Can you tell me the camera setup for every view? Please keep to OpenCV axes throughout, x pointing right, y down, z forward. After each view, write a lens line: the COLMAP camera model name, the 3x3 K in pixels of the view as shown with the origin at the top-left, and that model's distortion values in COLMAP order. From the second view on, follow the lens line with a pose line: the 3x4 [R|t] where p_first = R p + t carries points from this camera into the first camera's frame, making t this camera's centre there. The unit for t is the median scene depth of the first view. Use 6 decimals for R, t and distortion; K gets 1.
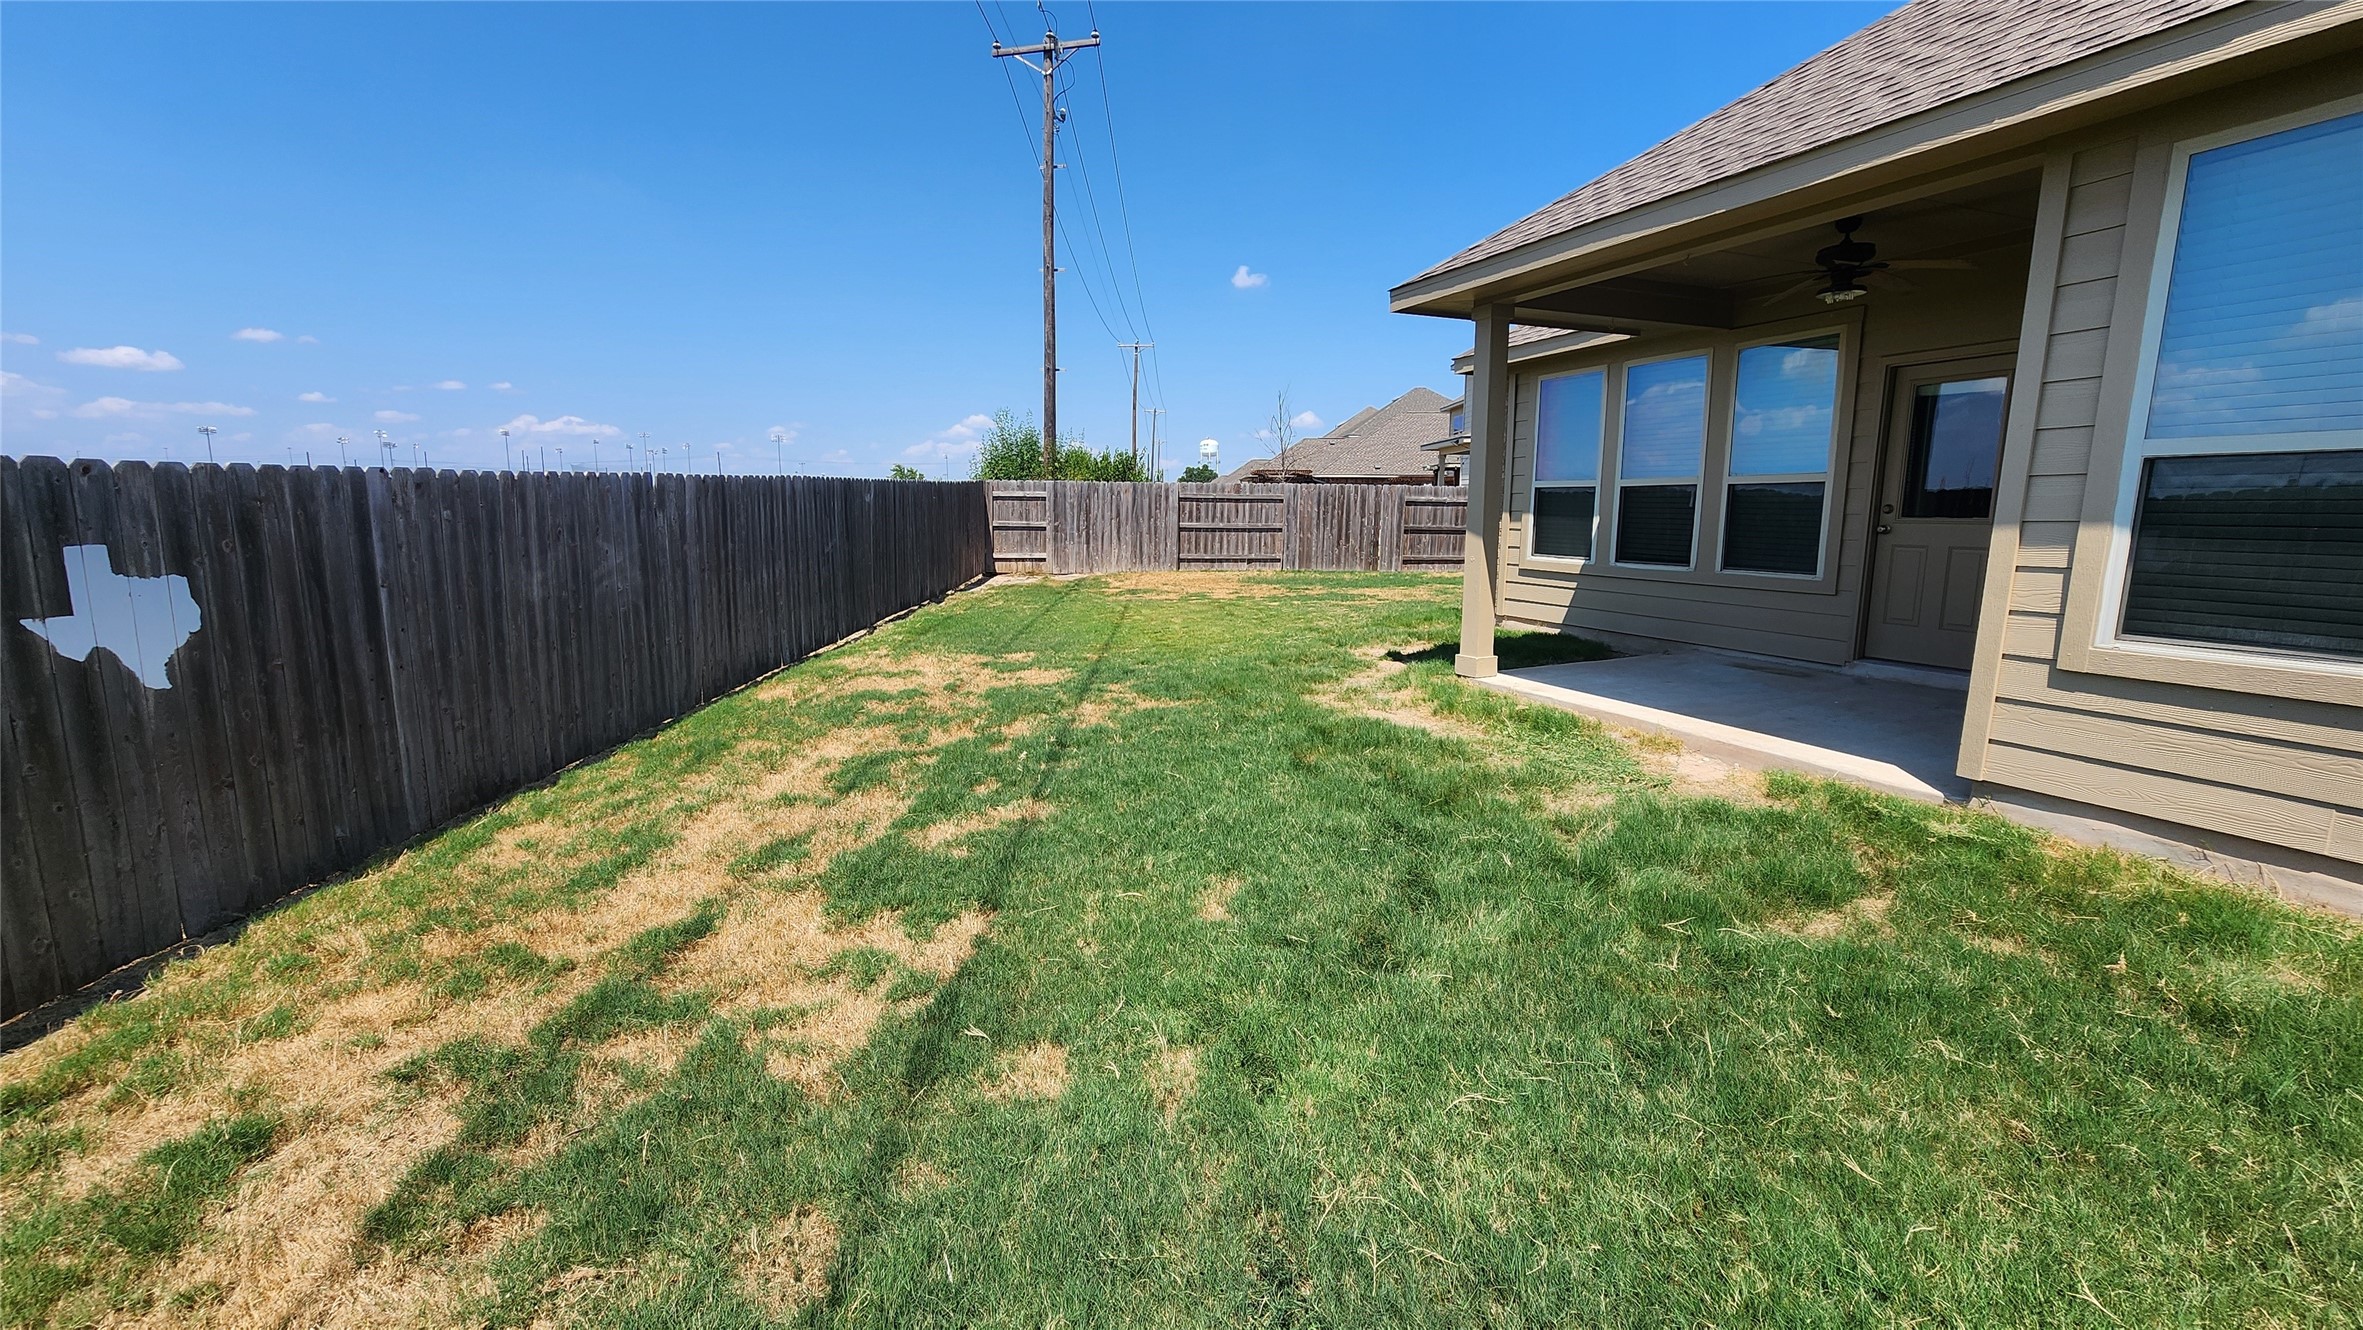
lens RADIAL K [[972.4, 0, 1174.3], [0, 972.4, 653.2], [0, 0, 1]] dist [-0.002048, 0.000369]
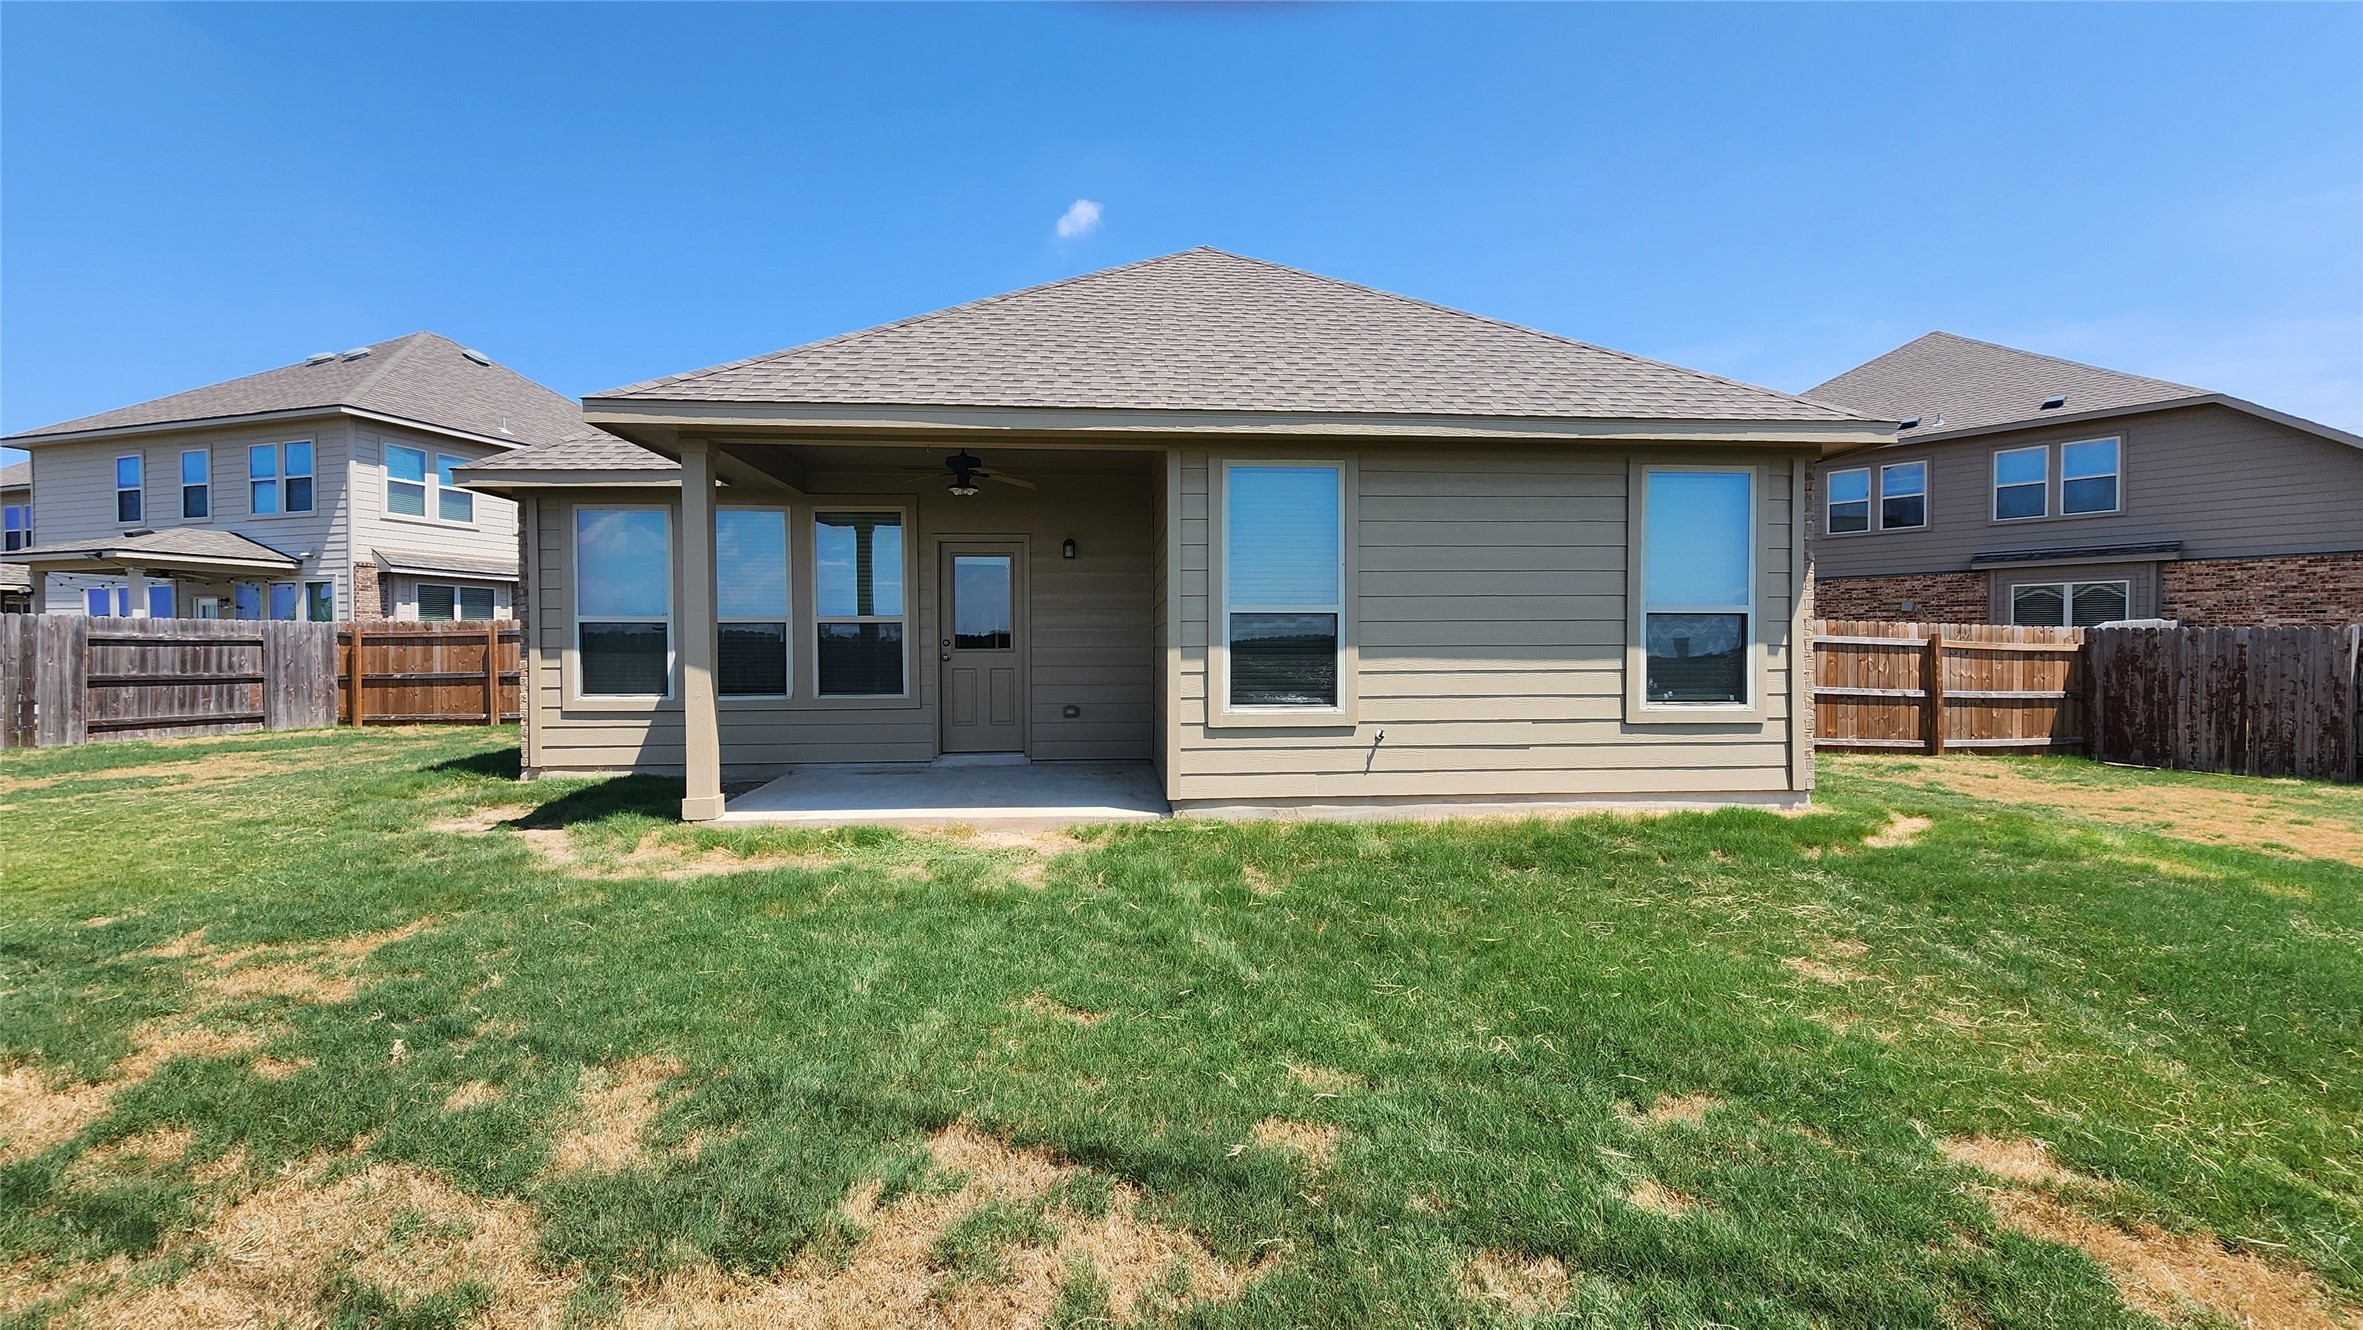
lens RADIAL K [[972.4, 0, 1174.3], [0, 972.4, 653.2], [0, 0, 1]] dist [-0.002048, 0.000369]
pose [[0.317250, -0.009965, 0.948289, -0.406455], [0.146172, 0.988509, -0.038514, -0.029717], [-0.937009, 0.150832, 0.315062, 0.232412]]
